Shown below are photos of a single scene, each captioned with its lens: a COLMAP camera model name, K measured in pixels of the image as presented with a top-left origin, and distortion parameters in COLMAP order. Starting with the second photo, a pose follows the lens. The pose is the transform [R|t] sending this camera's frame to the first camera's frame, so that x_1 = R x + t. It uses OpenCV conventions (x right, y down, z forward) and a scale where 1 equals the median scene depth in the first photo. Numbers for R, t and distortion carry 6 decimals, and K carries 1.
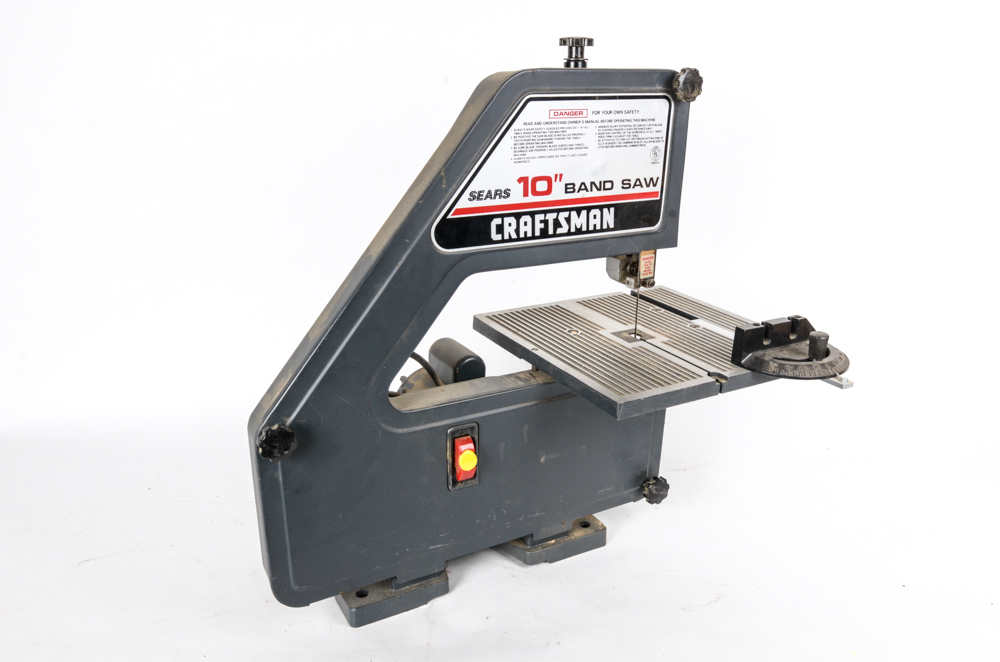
lens RADIAL K [[866.1, 0, 500.2], [0, 866.1, 327.3], [0, 0, 1]] dist [-0.098714, -0.000312]
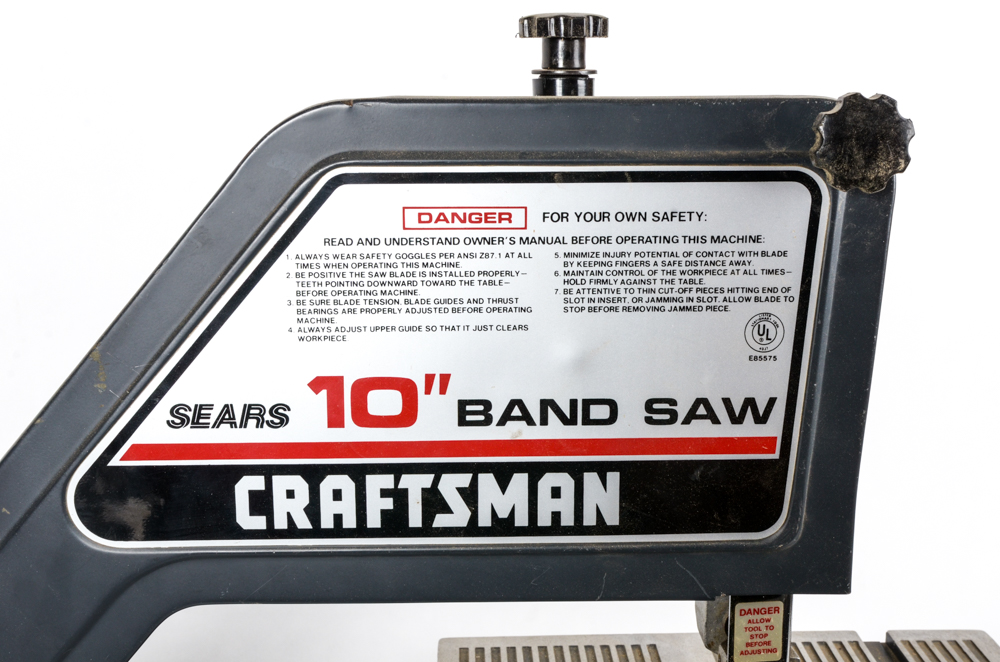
lens RADIAL K [[1304.2, 0, 500.3], [0, 1304.2, 335.9], [0, 0, 1]] dist [0.016373, 0.000000]
pose [[0.885301, 0.089245, -0.456375, 0.347630], [-0.133089, 0.988985, -0.064776, -0.159351], [0.445567, 0.118085, 0.887427, 0.498485]]
